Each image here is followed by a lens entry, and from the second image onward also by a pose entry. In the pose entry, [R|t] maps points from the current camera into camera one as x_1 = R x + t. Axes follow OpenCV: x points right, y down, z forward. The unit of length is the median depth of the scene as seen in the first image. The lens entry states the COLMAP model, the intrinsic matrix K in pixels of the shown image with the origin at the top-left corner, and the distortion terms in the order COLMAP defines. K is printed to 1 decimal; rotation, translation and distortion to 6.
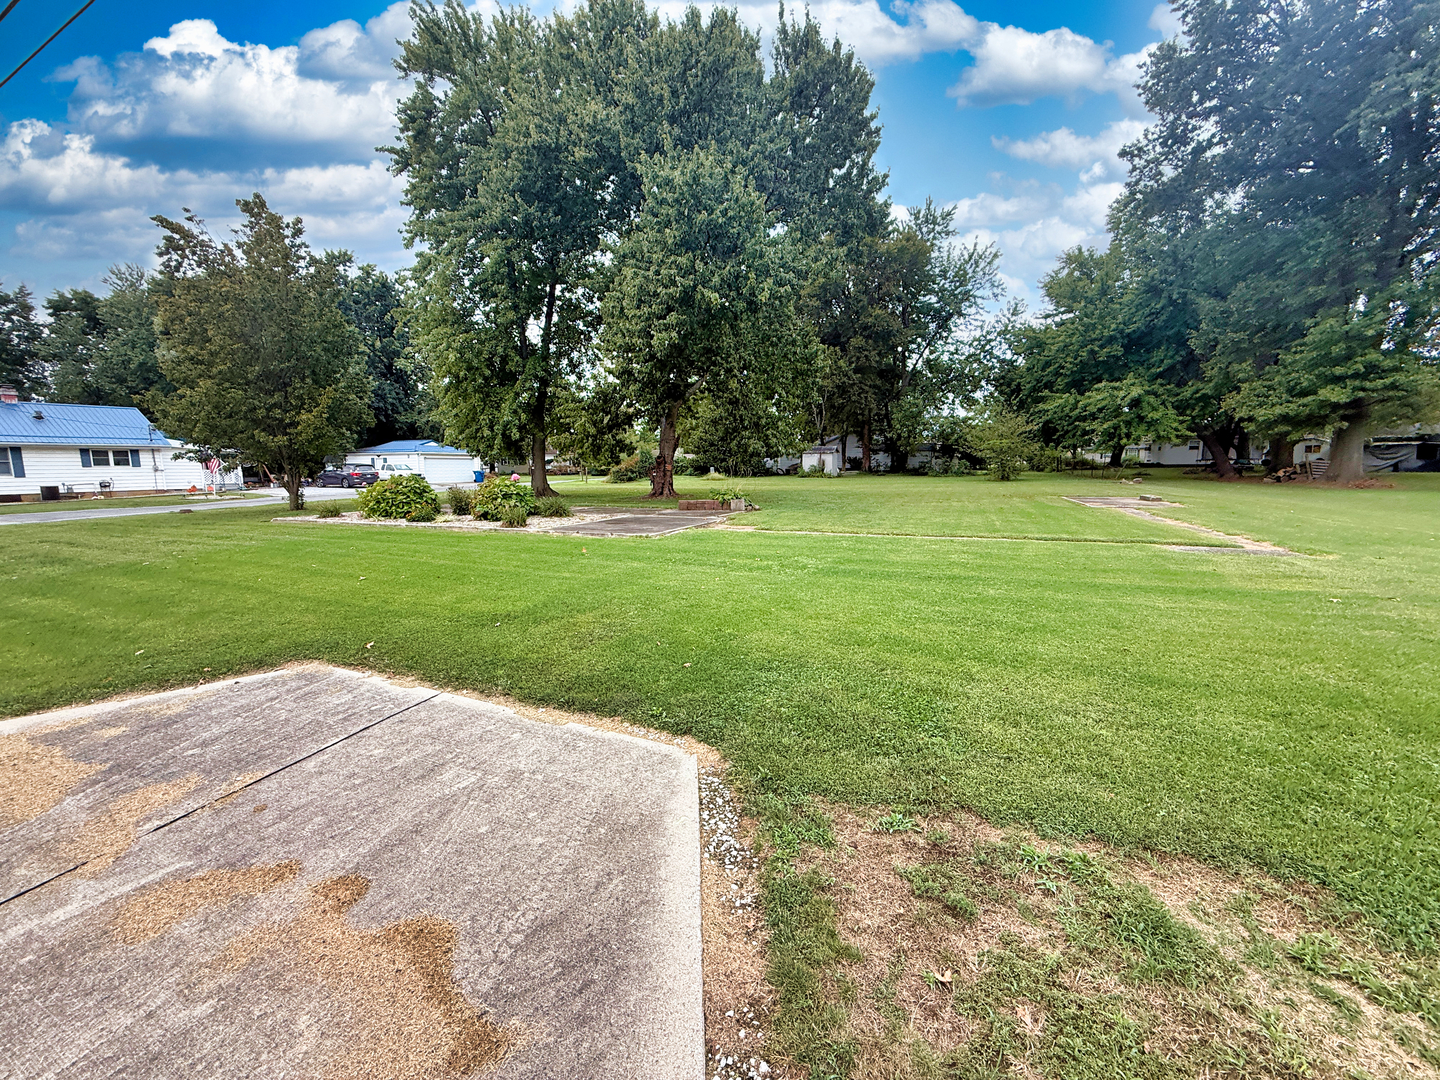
lens RADIAL K [[573.4, 0, 723.1], [0, 573.4, 541.6], [0, 0, 1]] dist [0.002760, -0.000450]
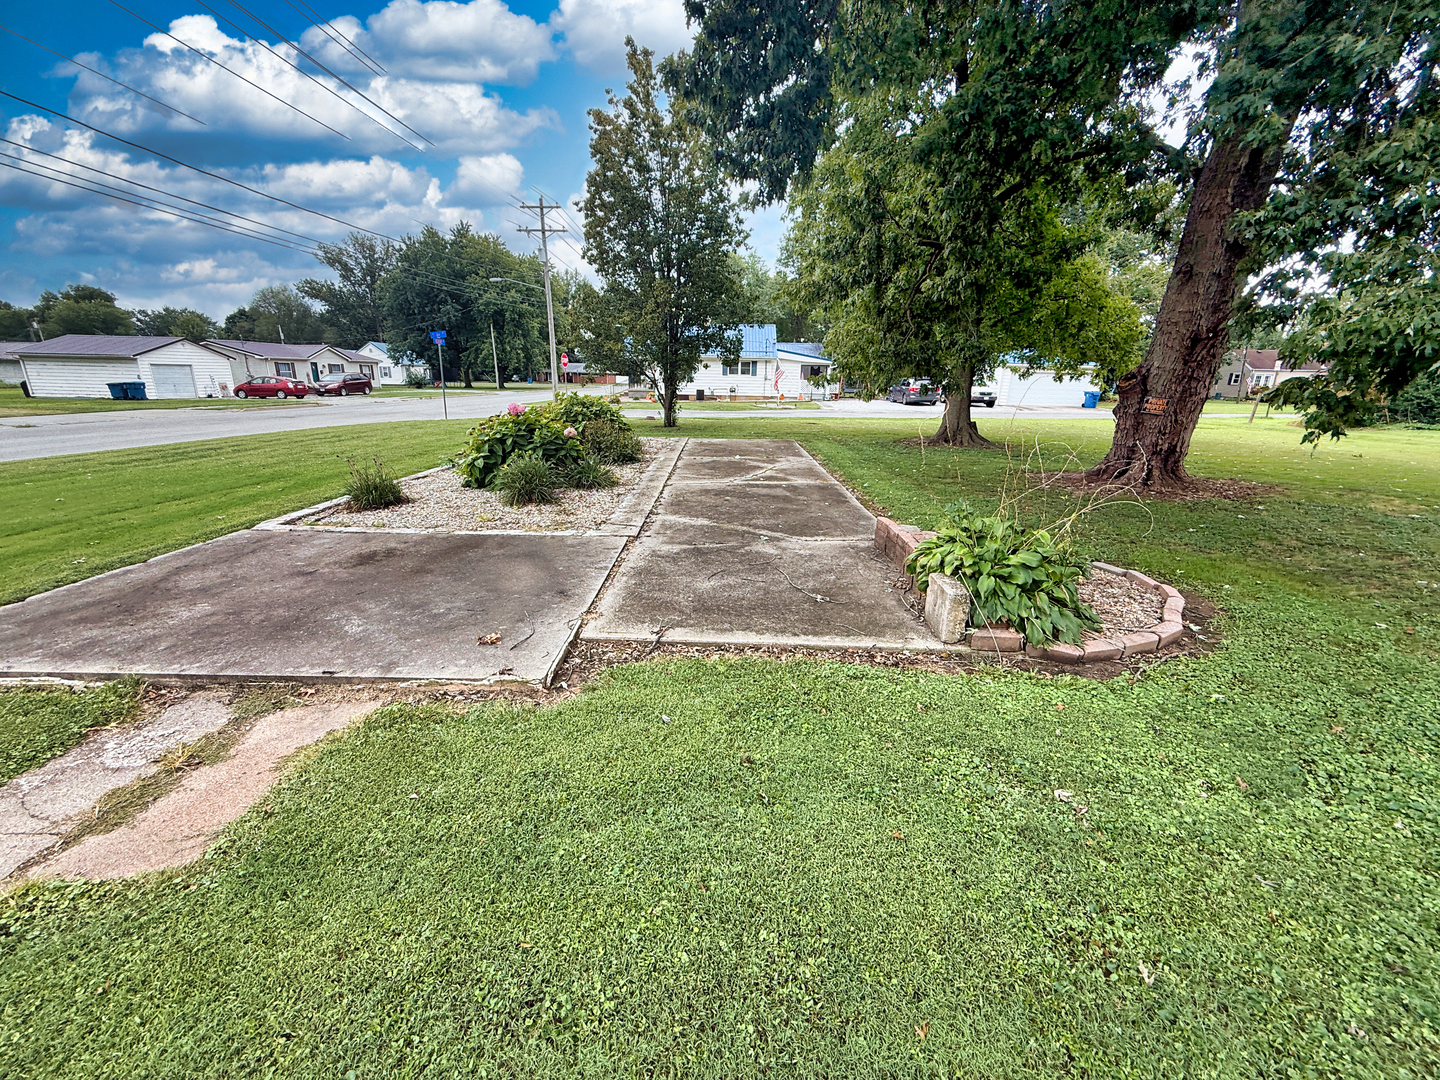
lens RADIAL K [[573.4, 0, 717.6], [0, 573.4, 544.5], [0, 0, 1]] dist [0.002760, -0.000450]
pose [[0.409563, 0.275471, -0.869698, 0.091349], [-0.144432, 0.960877, 0.236334, -0.067029], [0.900776, 0.028819, 0.433327, 0.441983]]
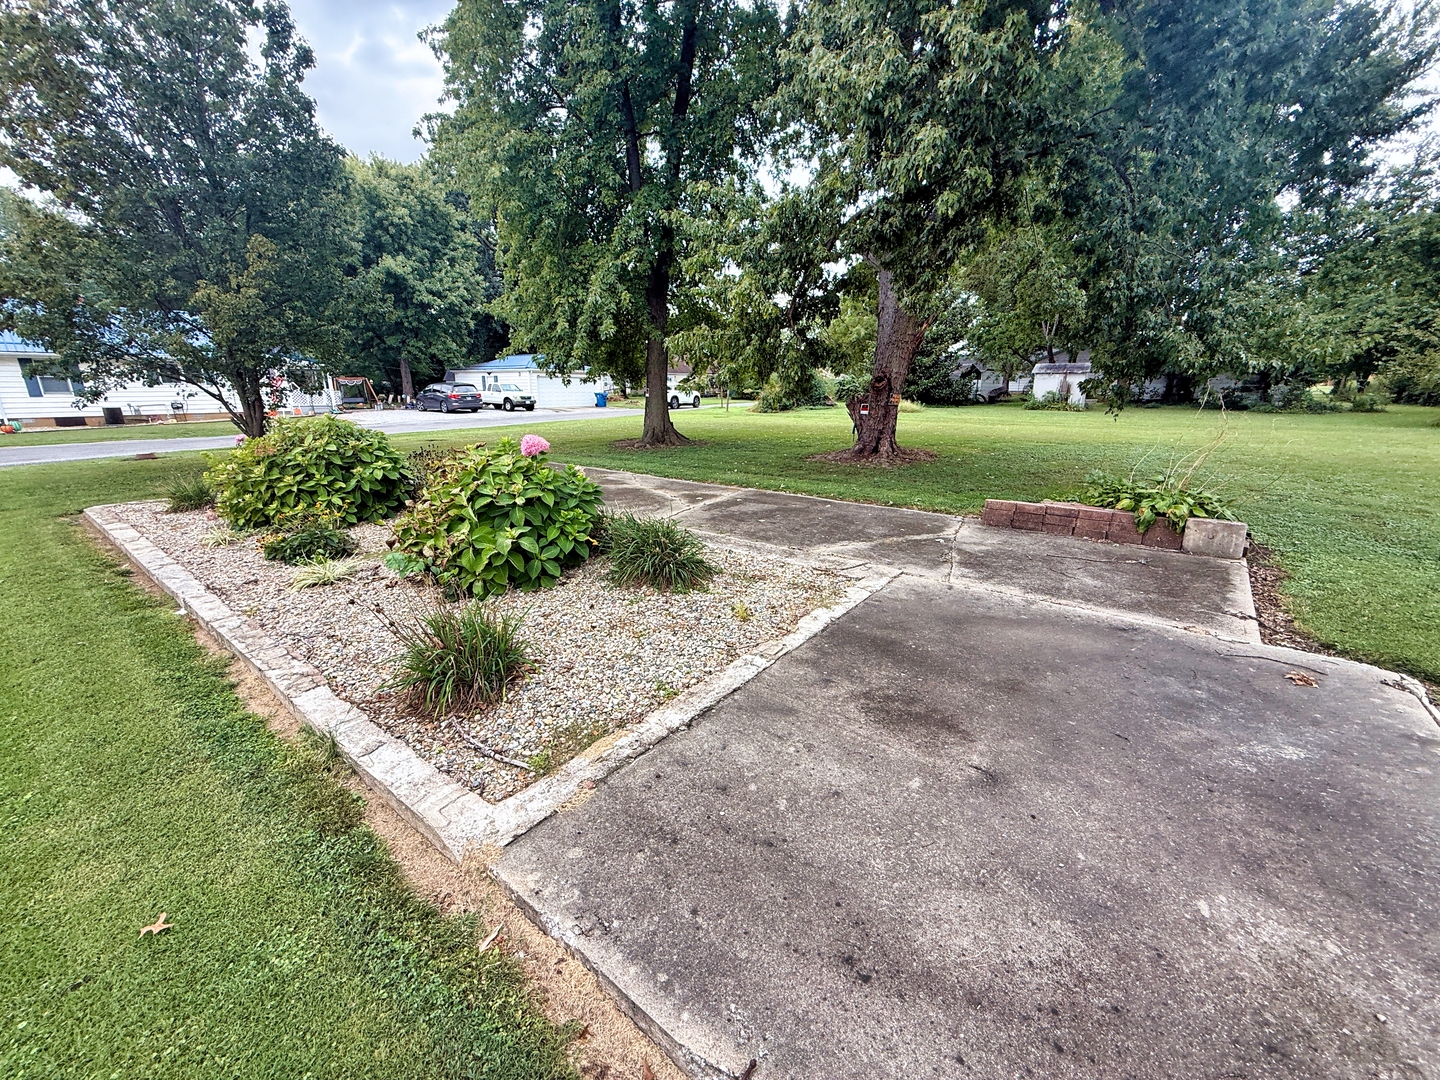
lens RADIAL K [[573.4, 0, 723.7], [0, 573.4, 544.8], [0, 0, 1]] dist [0.002760, -0.000450]
pose [[0.973645, 0.071136, -0.216692, -0.091832], [-0.040579, 0.988987, 0.142334, -0.050202], [0.224430, -0.129789, 0.965808, 0.337646]]
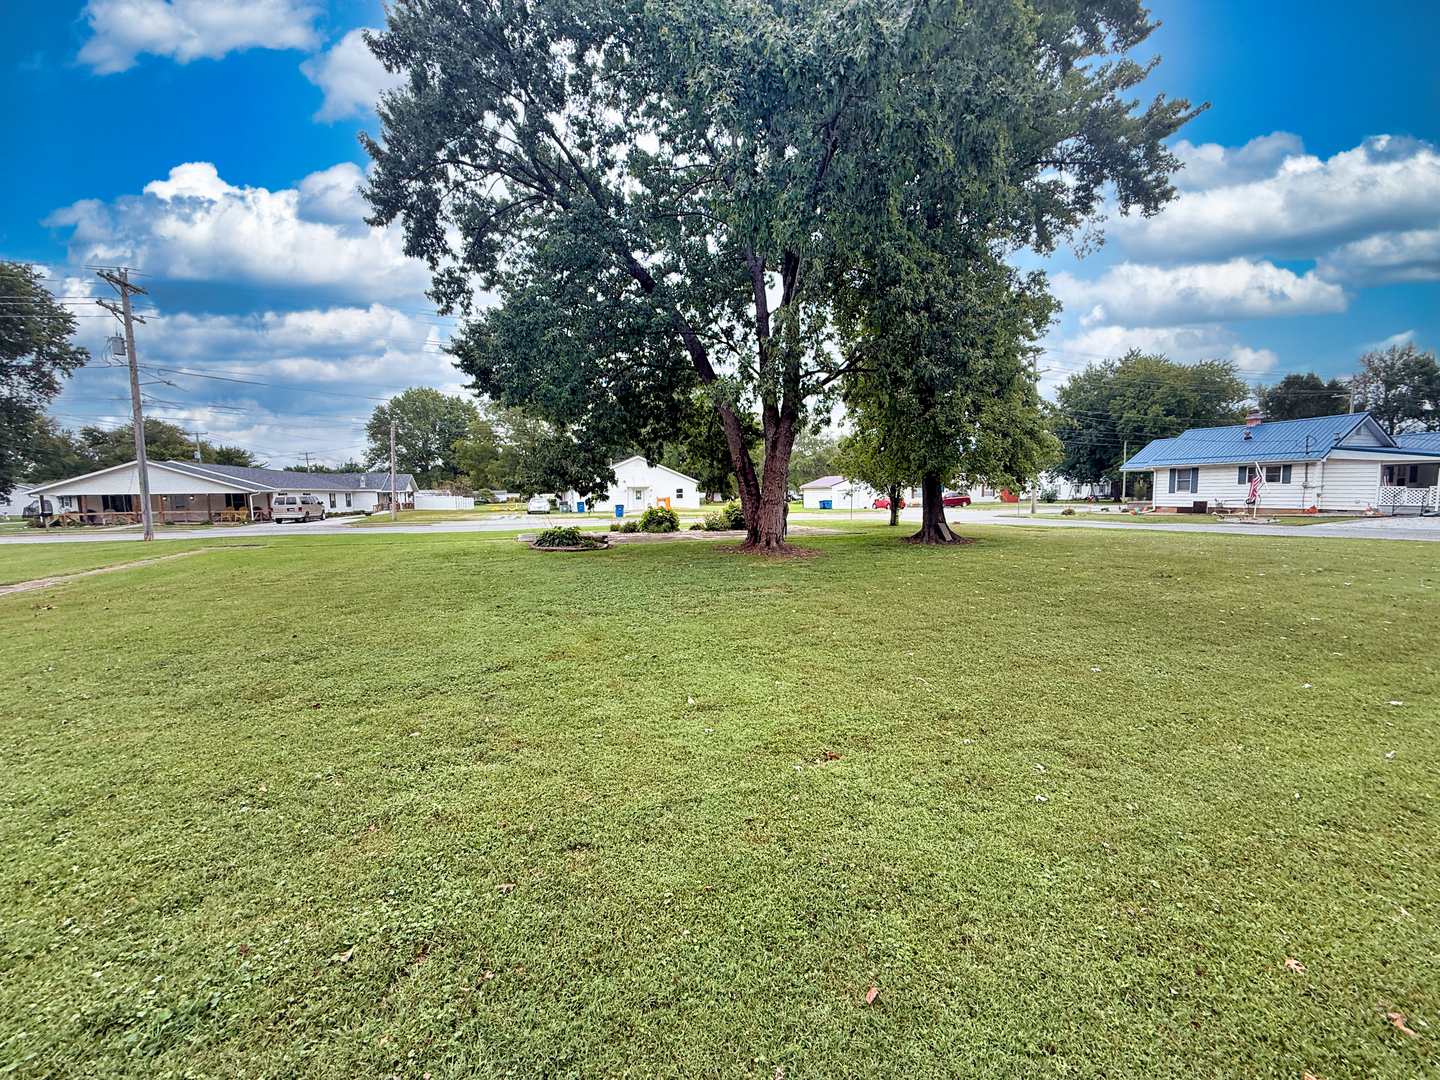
lens RADIAL K [[573.4, 0, 715.7], [0, 573.4, 542.0], [0, 0, 1]] dist [0.002760, -0.000450]
pose [[-0.698925, 0.082819, -0.710384, 0.296071], [-0.075379, 0.979210, 0.188322, -0.149231], [0.711212, 0.185171, -0.678151, 1.036620]]
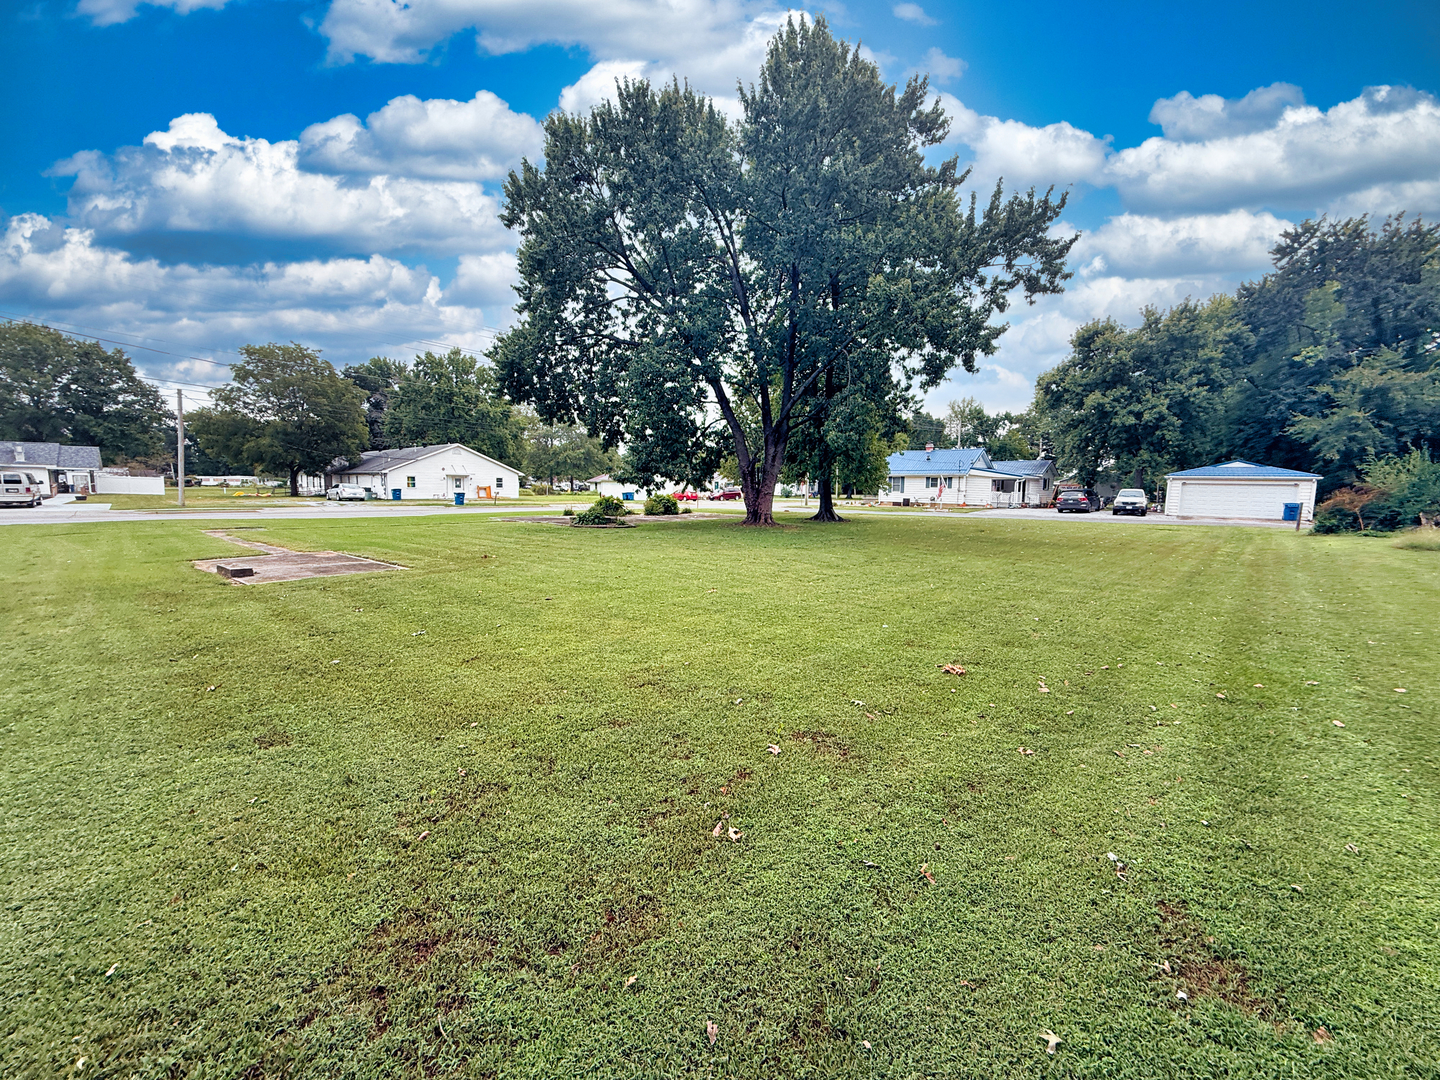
lens RADIAL K [[573.4, 0, 718.3], [0, 573.4, 538.7], [0, 0, 1]] dist [0.002760, -0.000450]
pose [[-0.290798, 0.097513, -0.951803, 0.648983], [-0.140966, 0.979570, 0.143426, -0.136785], [0.946343, 0.175879, -0.271111, 0.893918]]
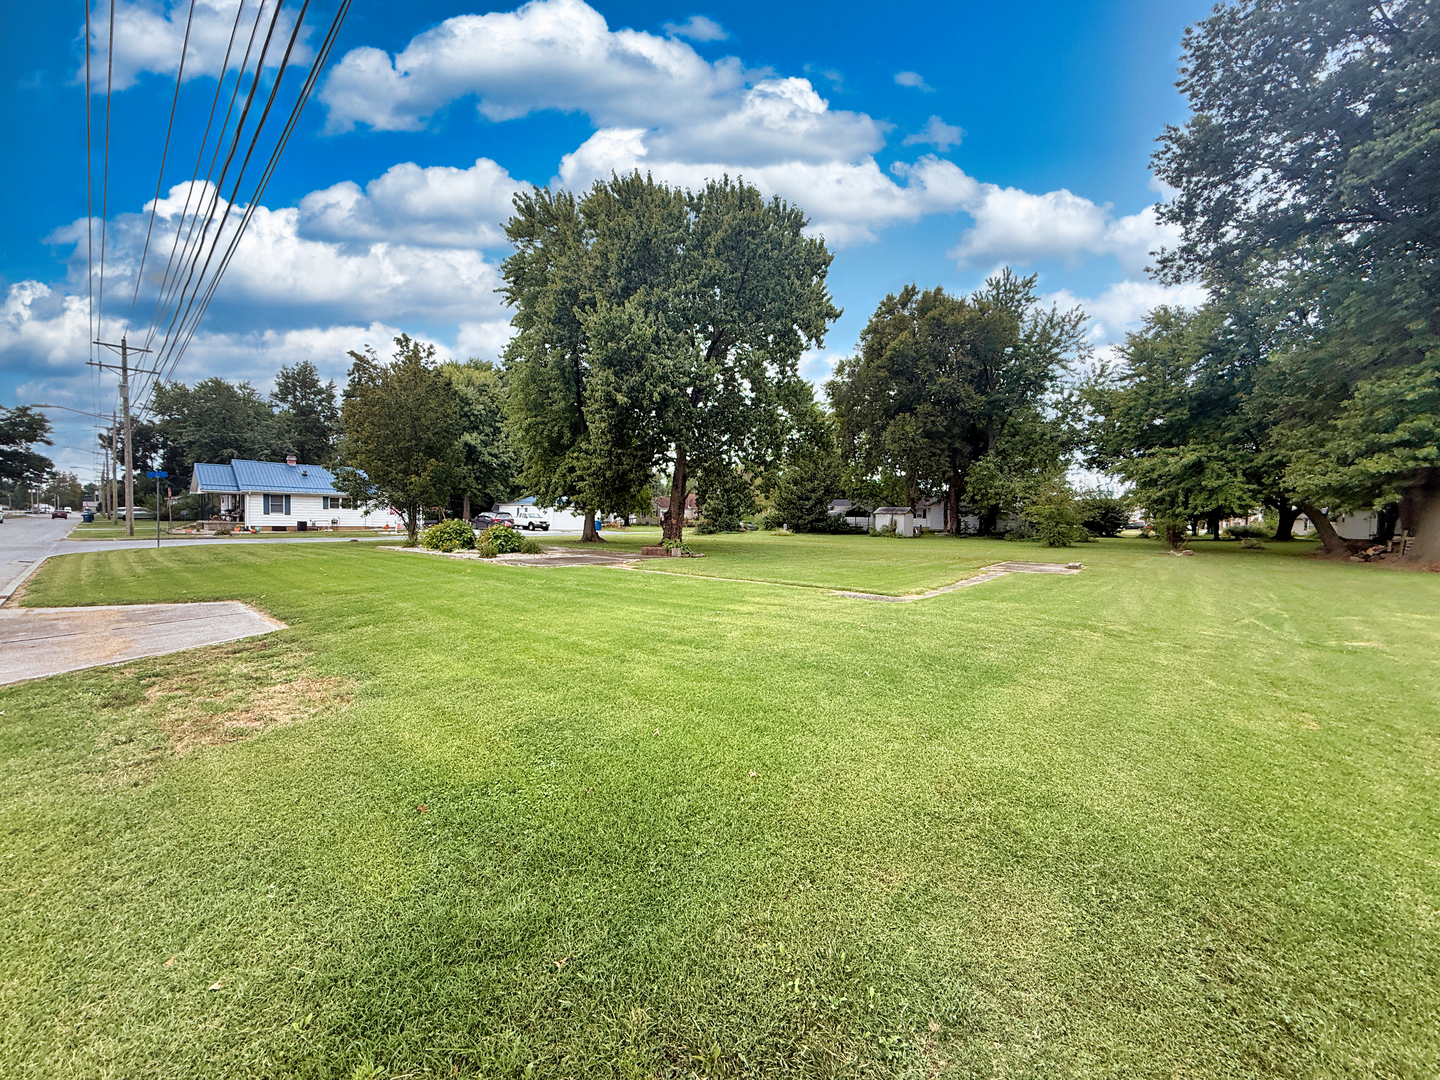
lens RADIAL K [[573.4, 0, 721.3], [0, 573.4, 541.8], [0, 0, 1]] dist [0.002760, -0.000450]
pose [[0.958091, 0.041699, -0.283412, 0.249488], [-0.068608, 0.993957, -0.085690, 0.006624], [0.278126, 0.101544, 0.955162, -0.087446]]
